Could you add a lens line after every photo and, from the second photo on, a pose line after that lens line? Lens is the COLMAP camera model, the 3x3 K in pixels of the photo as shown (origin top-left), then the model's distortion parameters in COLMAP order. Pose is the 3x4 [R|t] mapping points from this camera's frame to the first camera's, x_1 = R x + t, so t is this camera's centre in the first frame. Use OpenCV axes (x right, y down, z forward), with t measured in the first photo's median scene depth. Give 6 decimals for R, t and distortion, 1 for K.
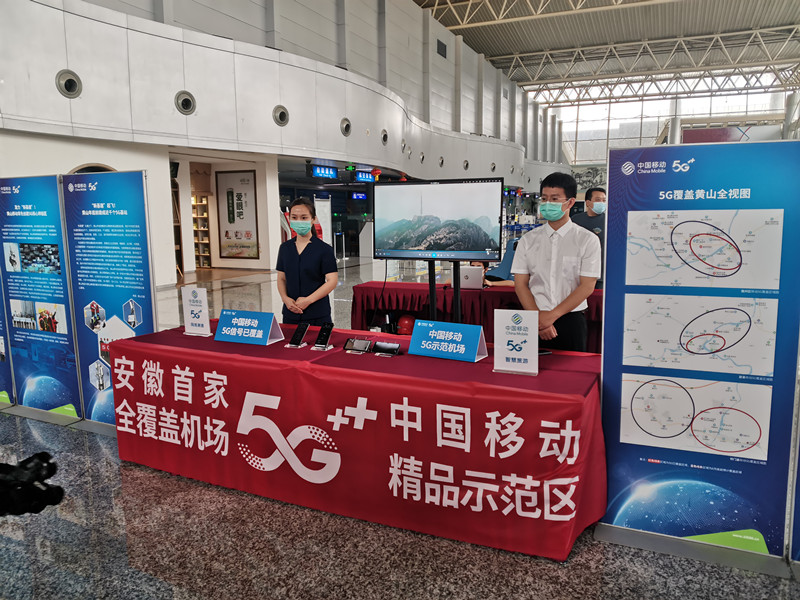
lens RADIAL K [[601.1, 0, 407.2], [0, 601.1, 294.6], [0, 0, 1]] dist [-0.005906, -0.026383]
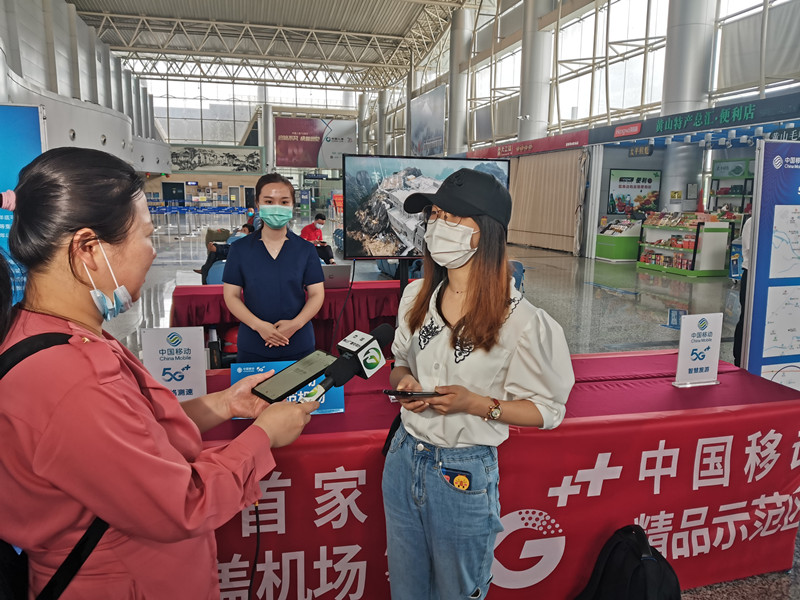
lens RADIAL K [[601.1, 0, 405.3], [0, 601.1, 297.6], [0, 0, 1]] dist [-0.005906, -0.026383]
pose [[0.782860, -0.084995, 0.616366, -0.556413], [0.063669, 0.996369, 0.056529, -0.060840], [-0.618932, -0.005011, 0.785428, 0.448773]]
